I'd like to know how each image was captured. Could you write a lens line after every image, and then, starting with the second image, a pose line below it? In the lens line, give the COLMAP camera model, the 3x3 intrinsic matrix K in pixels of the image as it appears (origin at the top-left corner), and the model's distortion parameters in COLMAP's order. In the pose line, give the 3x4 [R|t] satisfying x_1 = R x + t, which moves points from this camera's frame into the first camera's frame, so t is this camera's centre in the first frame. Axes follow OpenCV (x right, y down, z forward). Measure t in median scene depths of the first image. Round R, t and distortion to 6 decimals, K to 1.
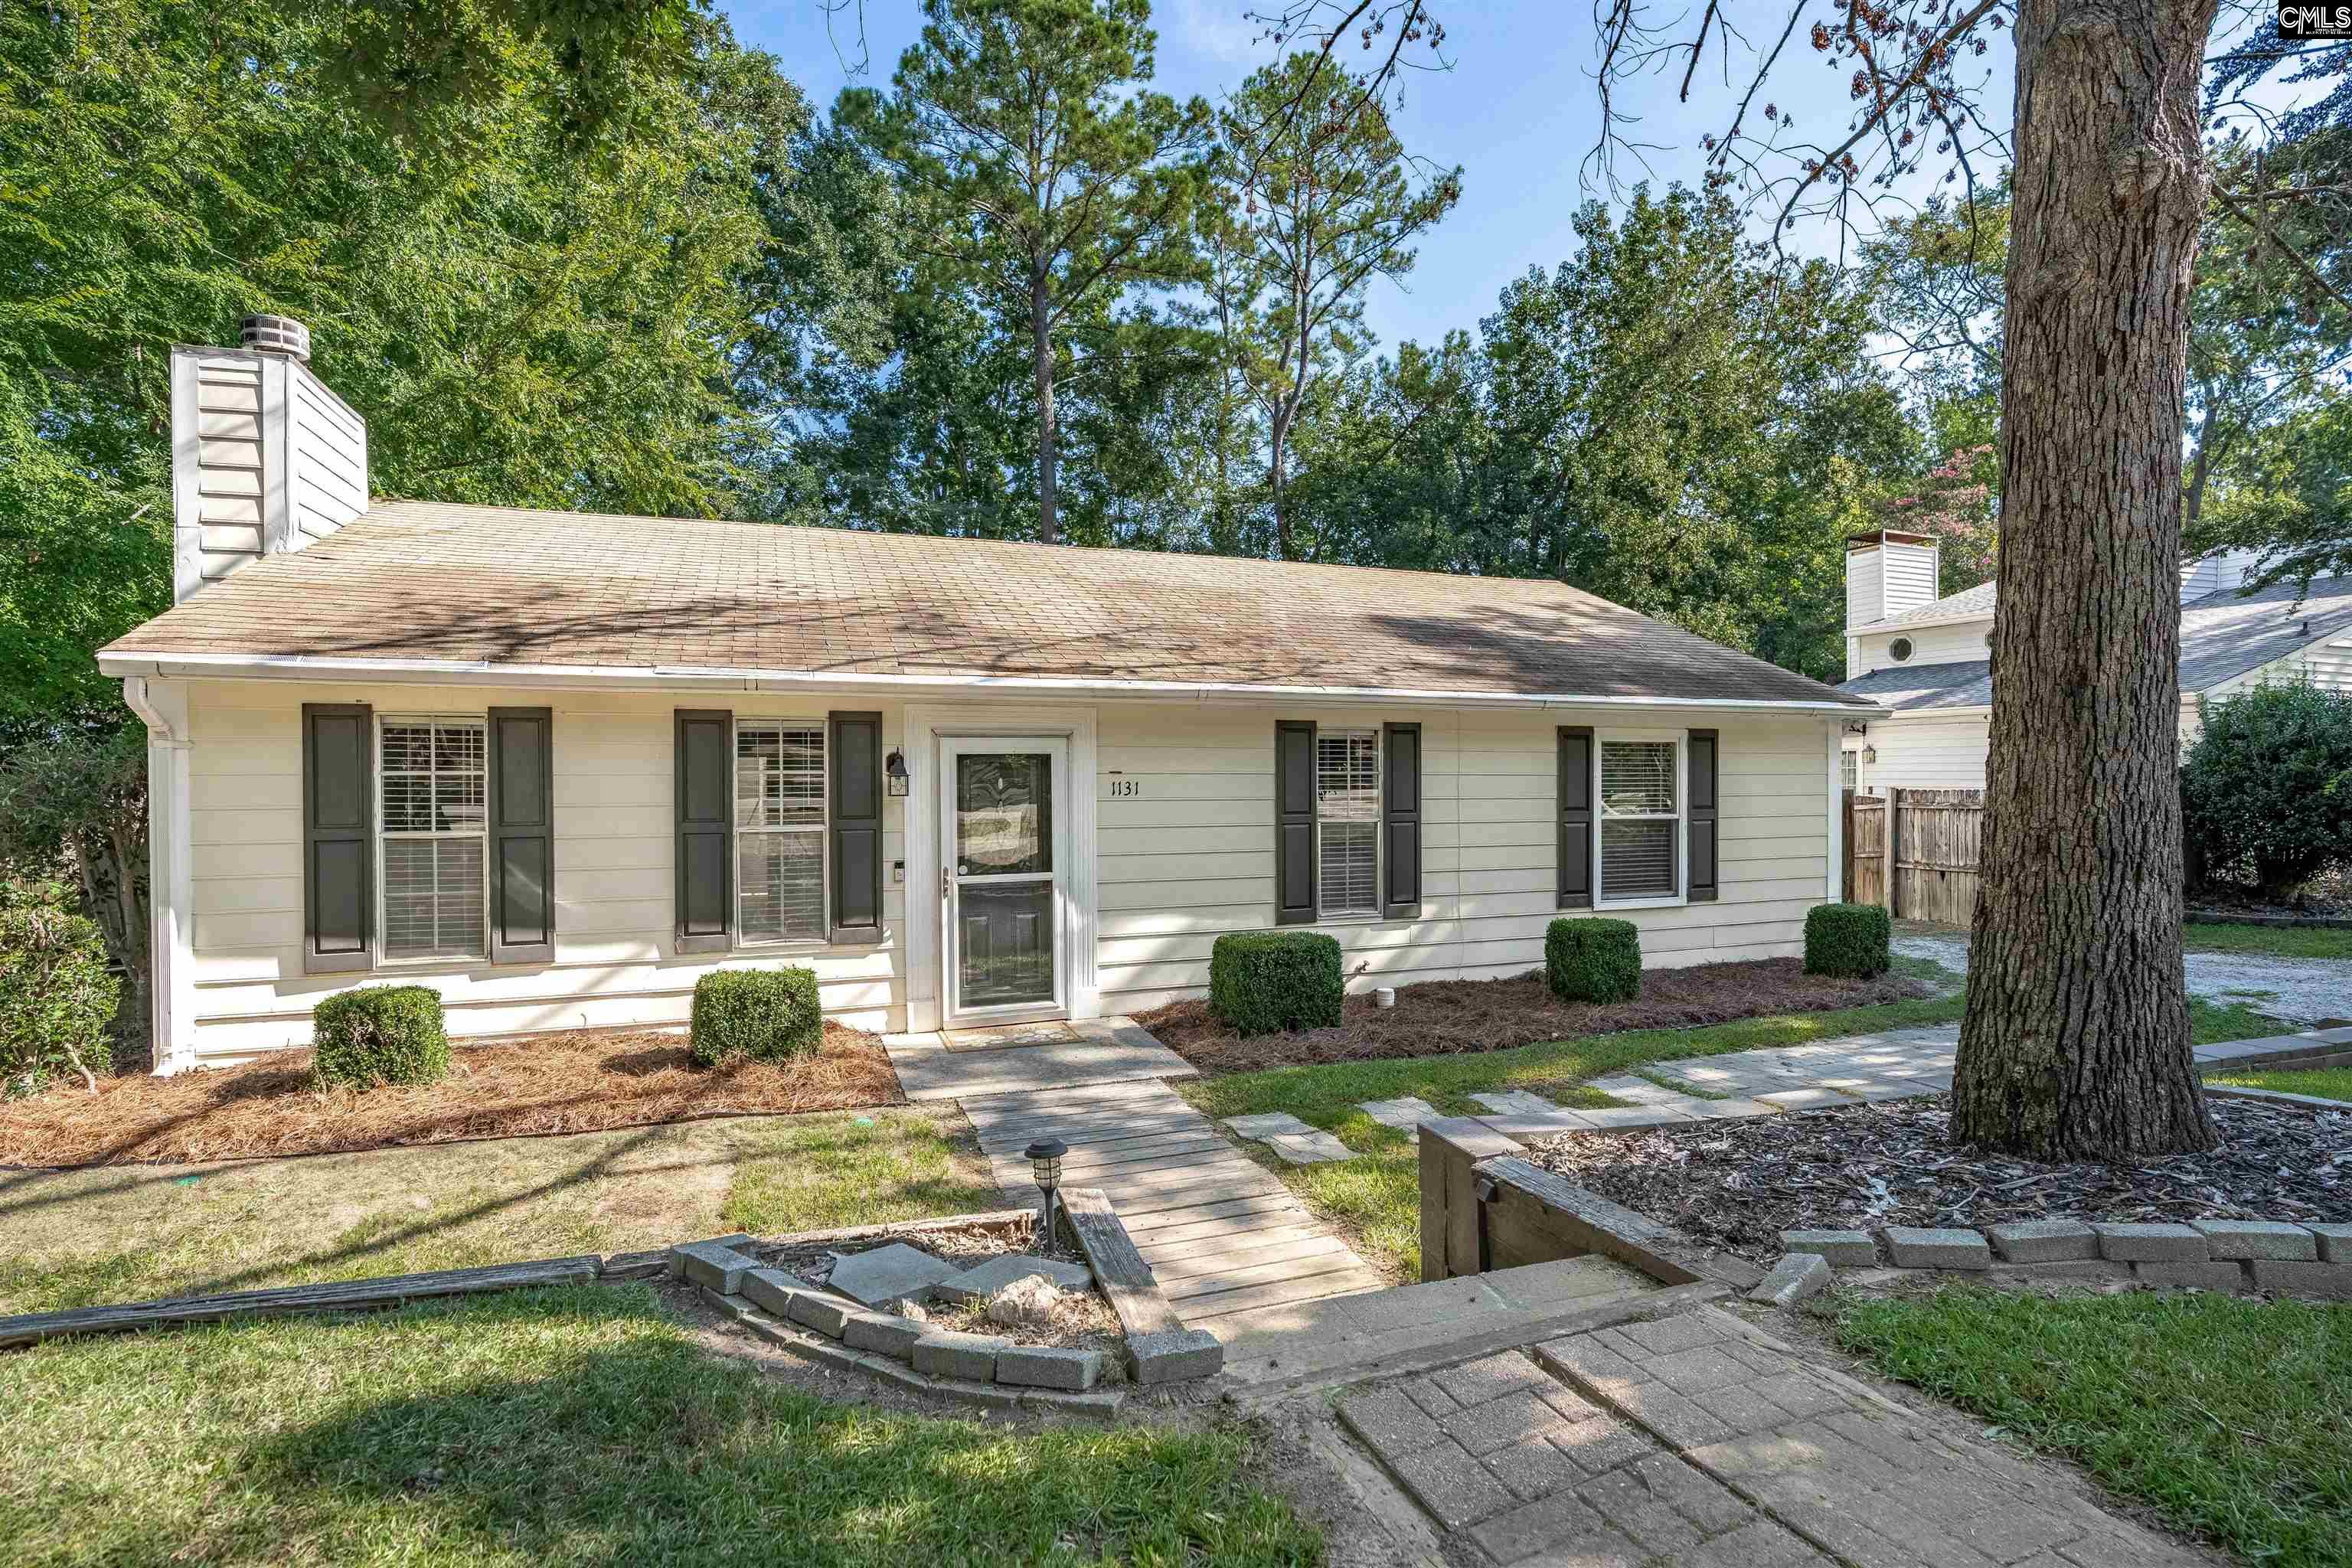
lens RADIAL K [[1111.0, 0, 1176.0], [0, 1111.0, 784.0], [0, 0, 1]] dist [-0.022379, 0.000904]
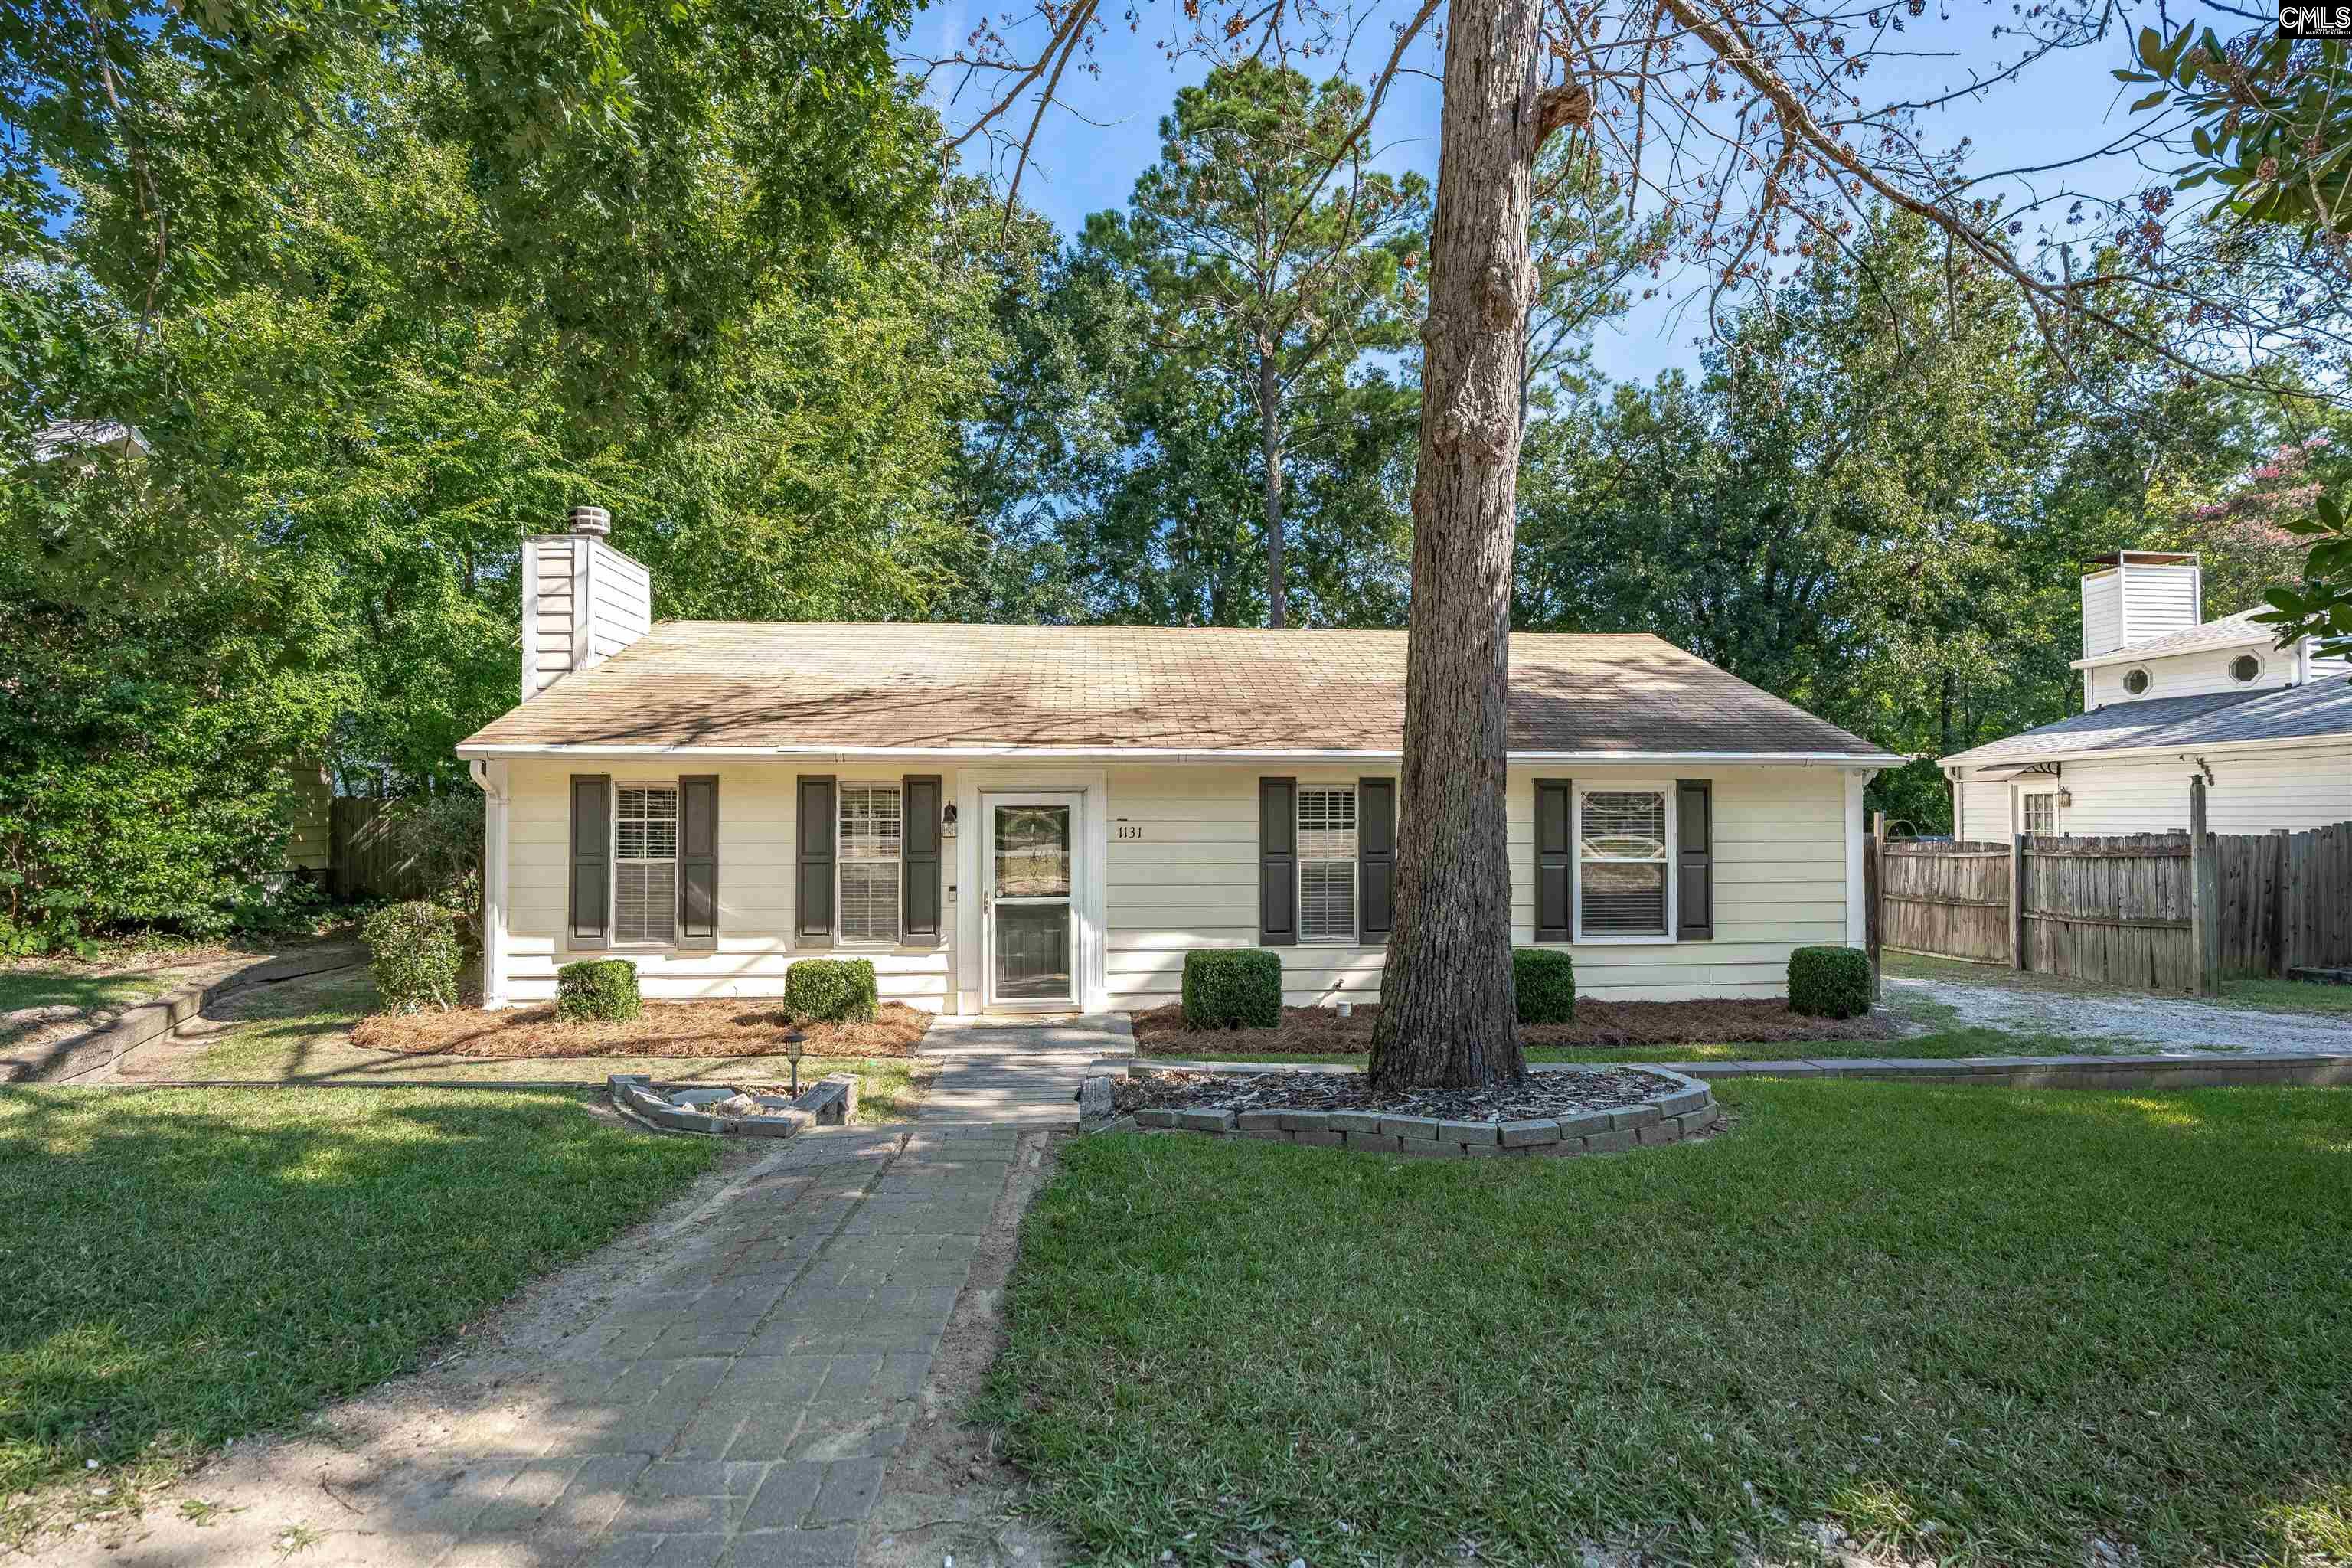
lens RADIAL K [[1104.0, 0, 1176.0], [0, 1104.0, 784.0], [0, 0, 1]] dist [-0.022443, -0.000414]
pose [[0.962648, -0.005290, -0.270705, 0.324434], [-0.004192, 0.999398, -0.034437, -0.007631], [0.270724, 0.034285, 0.962046, -0.187850]]
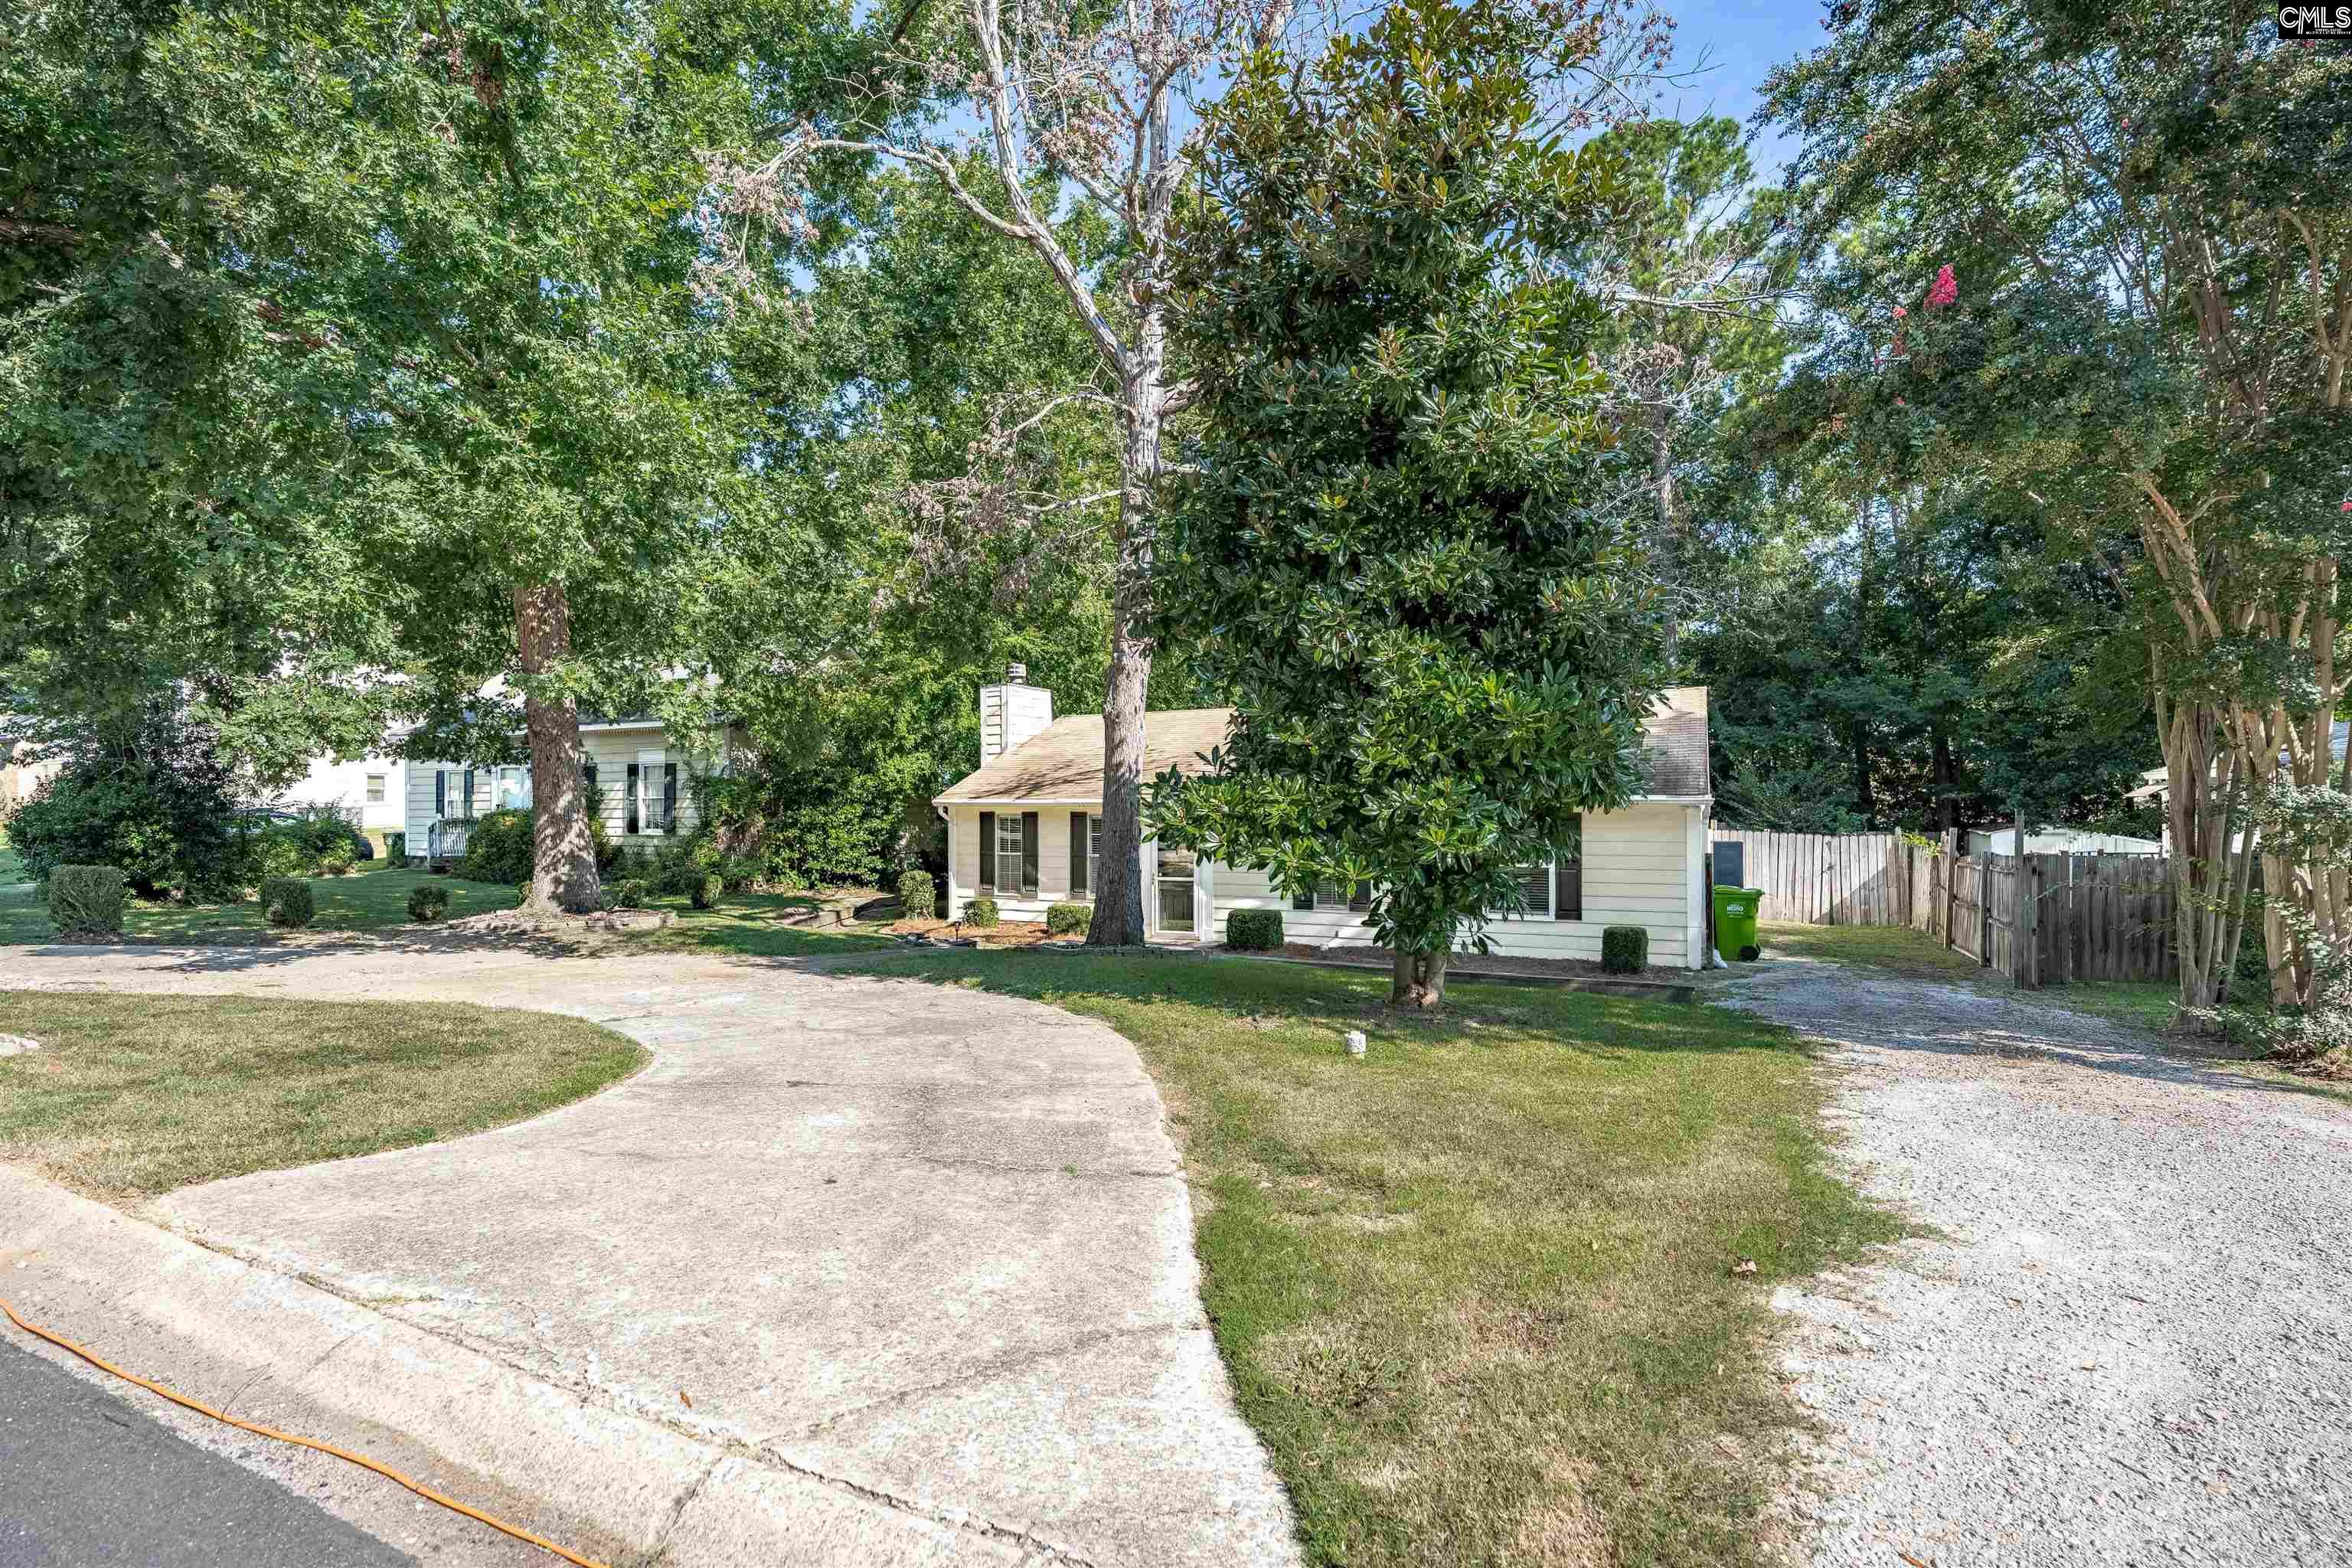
lens RADIAL K [[1095.1, 0, 1186.4], [0, 1095.1, 749.2], [0, 0, 1]] dist [-0.071413, 0.030352]
pose [[0.689093, -0.033383, -0.723904, 1.434297], [0.000879, 0.998976, -0.045231, -0.082142], [0.724672, 0.030532, 0.688417, -0.571896]]
